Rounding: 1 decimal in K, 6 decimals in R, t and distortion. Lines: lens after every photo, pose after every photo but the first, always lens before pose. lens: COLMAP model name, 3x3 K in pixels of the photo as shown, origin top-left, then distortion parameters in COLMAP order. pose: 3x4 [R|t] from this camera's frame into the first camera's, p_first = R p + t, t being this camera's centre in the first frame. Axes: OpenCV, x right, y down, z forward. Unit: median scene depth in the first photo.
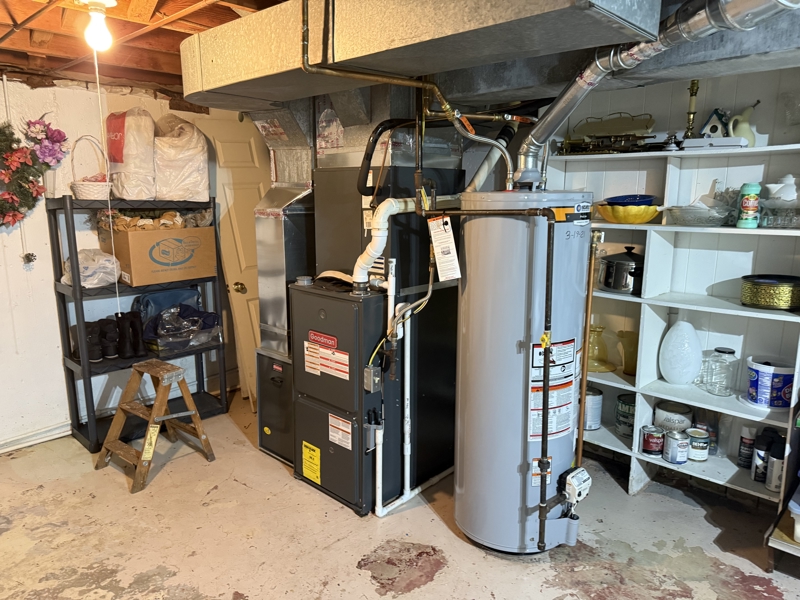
lens RADIAL K [[568.1, 0, 400.0], [0, 568.1, 300.0], [0, 0, 1]] dist [0.077556, -0.096795]
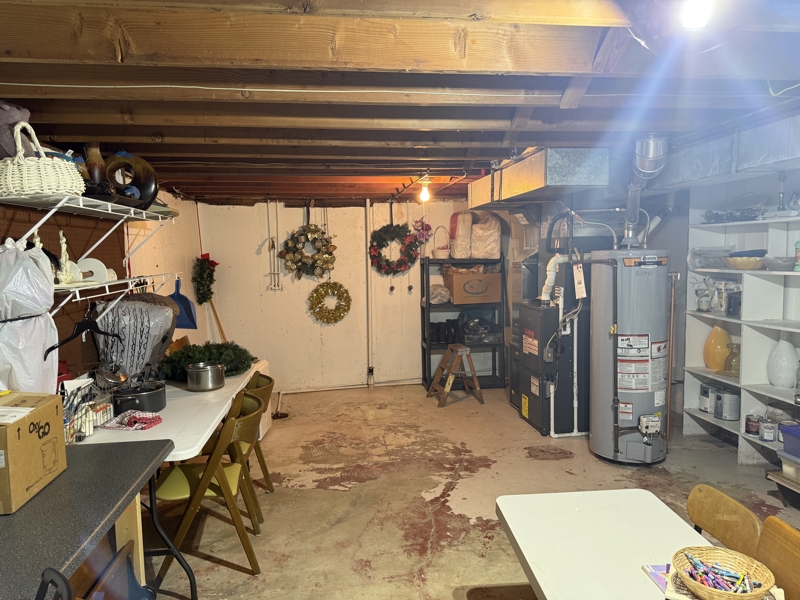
lens RADIAL K [[643.9, 0, 400.0], [0, 643.9, 300.0], [0, 0, 1]] dist [-0.001631, -0.001541]
pose [[0.780597, 0.025414, -0.624518, 0.733242], [-0.094401, 0.992505, -0.077605, 0.146683], [0.617865, 0.119534, 0.777145, -0.760531]]
